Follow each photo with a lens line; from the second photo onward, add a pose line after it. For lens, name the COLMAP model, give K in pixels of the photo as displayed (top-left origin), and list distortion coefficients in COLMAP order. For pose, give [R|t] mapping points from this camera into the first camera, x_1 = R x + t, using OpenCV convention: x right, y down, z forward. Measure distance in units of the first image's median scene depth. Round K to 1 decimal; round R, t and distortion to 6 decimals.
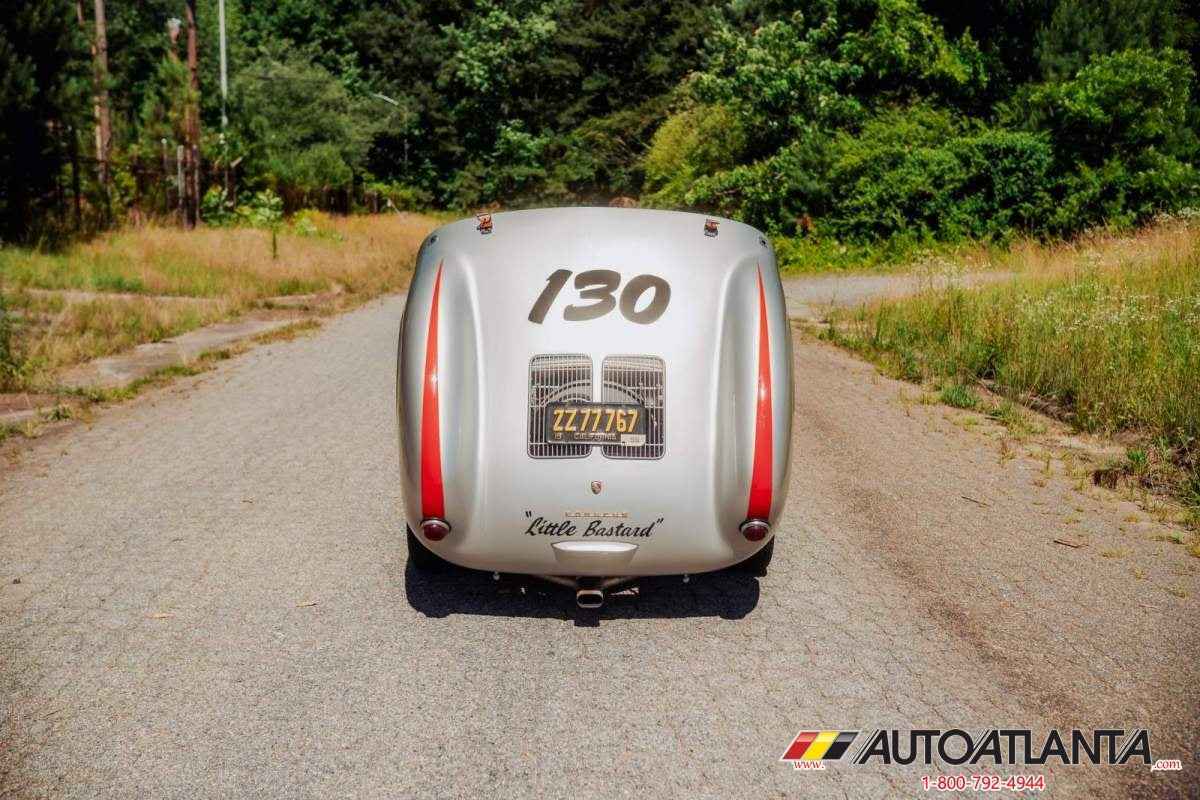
lens RADIAL K [[1201.0, 0, 604.7], [0, 1201.0, 422.9], [0, 0, 1]] dist [-0.020595, 0.000000]
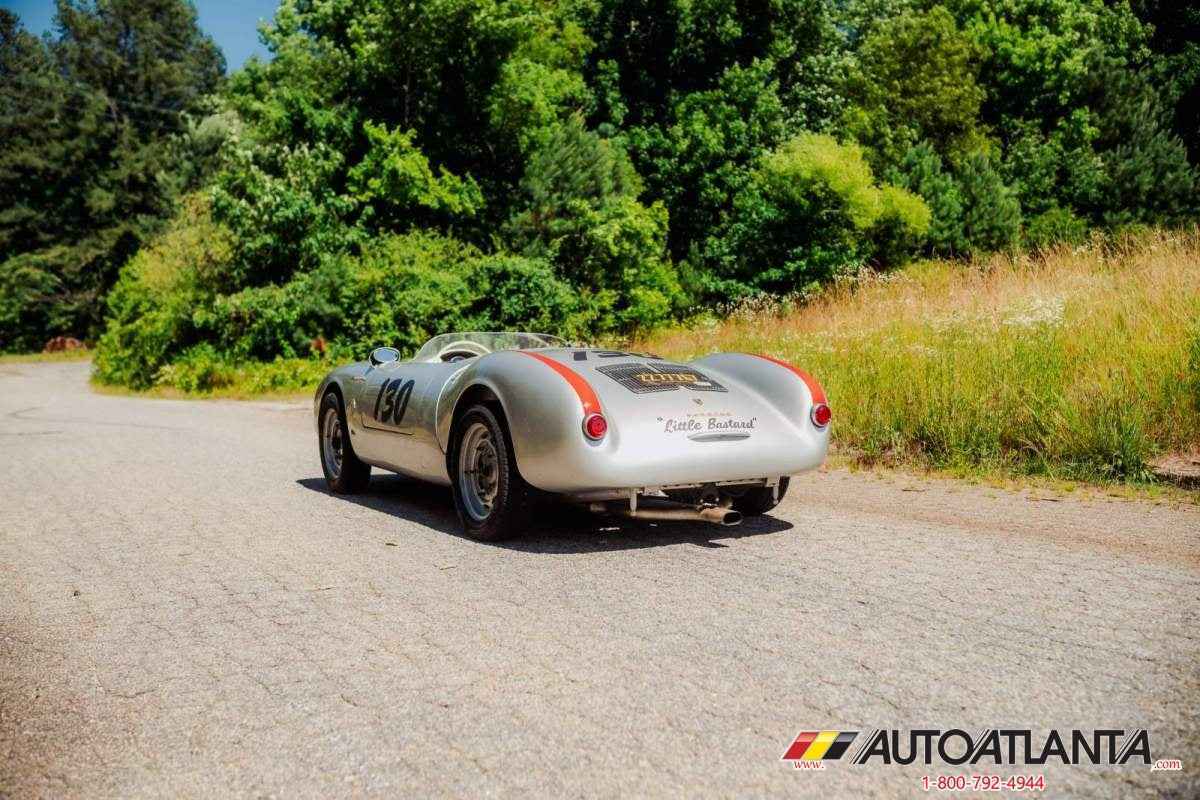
lens RADIAL K [[1201.0, 0, 635.0], [0, 1201.0, 385.7], [0, 0, 1]] dist [-0.020595, 0.000000]
pose [[0.868272, -0.035523, 0.494815, -0.110735], [0.112967, 0.985386, -0.127486, 0.027632], [-0.483056, 0.166590, 0.859596, 0.012608]]
